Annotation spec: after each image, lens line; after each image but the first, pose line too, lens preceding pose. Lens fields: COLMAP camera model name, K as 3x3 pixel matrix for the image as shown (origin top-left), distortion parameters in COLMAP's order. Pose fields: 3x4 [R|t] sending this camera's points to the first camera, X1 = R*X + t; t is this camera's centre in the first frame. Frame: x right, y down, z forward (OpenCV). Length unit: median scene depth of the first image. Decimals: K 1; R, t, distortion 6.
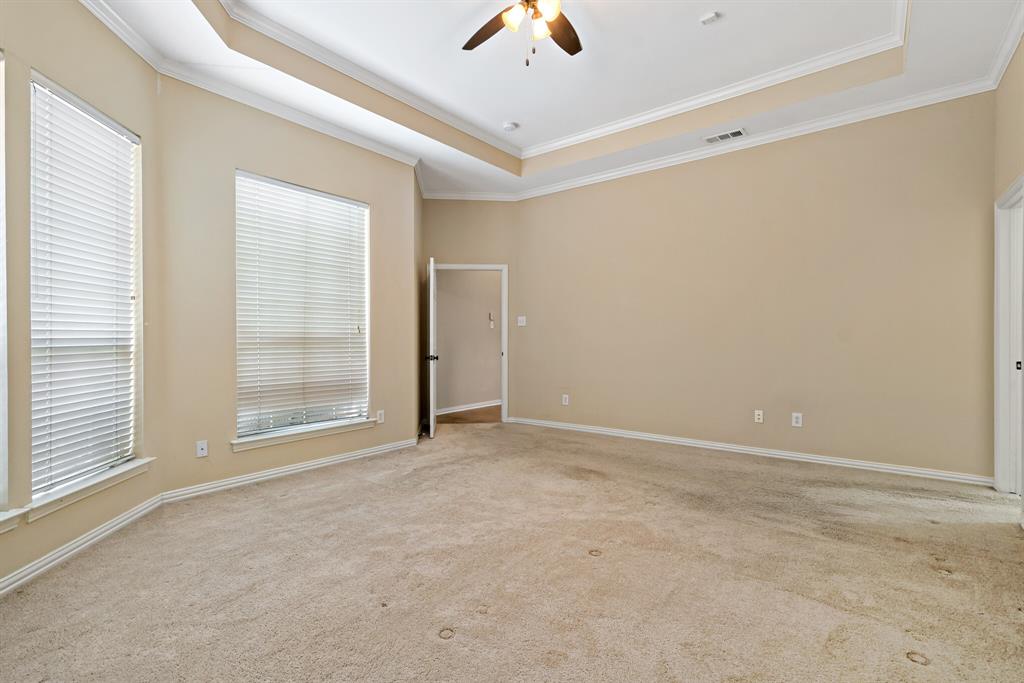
lens RADIAL K [[462.9, 0, 512.0], [0, 462.9, 341.5], [0, 0, 1]] dist [-0.029829, -0.000045]
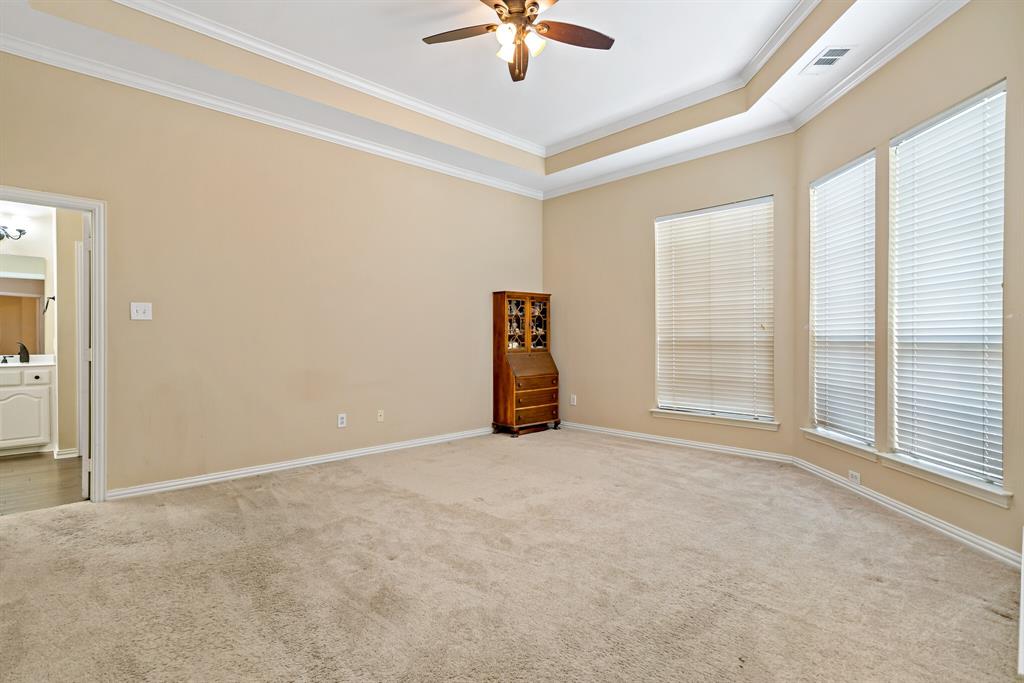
lens RADIAL K [[508.3, 0, 512.0], [0, 508.3, 341.5], [0, 0, 1]] dist [-0.001368, -0.000542]
pose [[-0.991520, 0.007865, 0.129719, -0.069306], [0.010324, 0.999779, 0.018297, -0.017292], [-0.129546, 0.019481, -0.991382, 1.572880]]
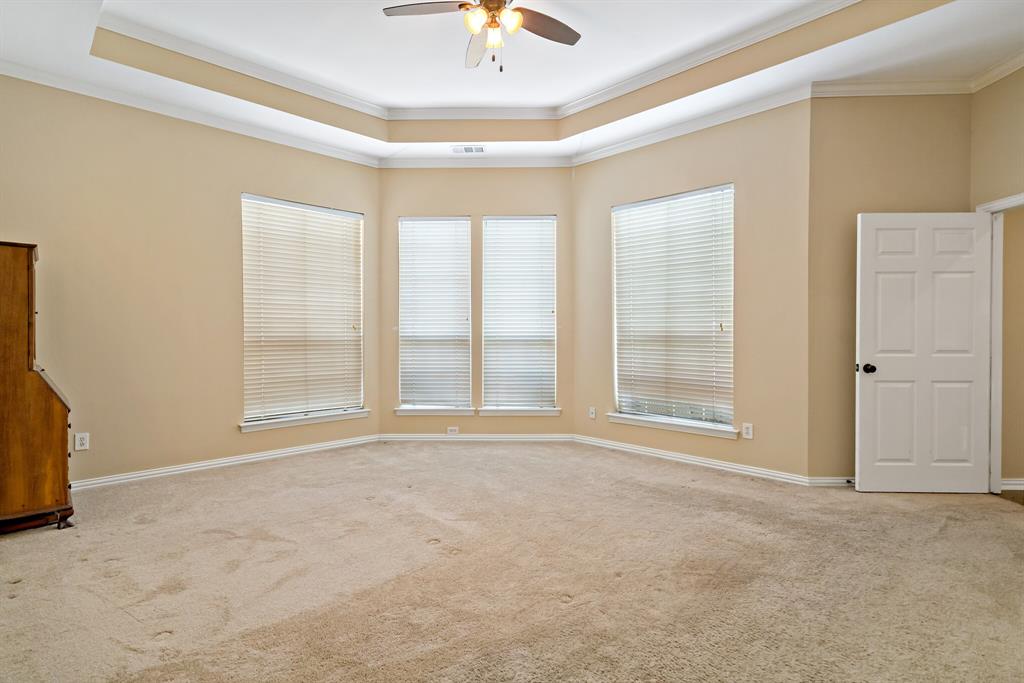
lens RADIAL K [[508.3, 0, 512.0], [0, 508.3, 341.5], [0, 0, 1]] dist [-0.001368, -0.000542]
pose [[-0.126939, 0.017558, -0.991755, 0.842123], [-0.008819, 0.999784, 0.018829, -0.015433], [0.991871, 0.011136, -0.126756, 0.853628]]
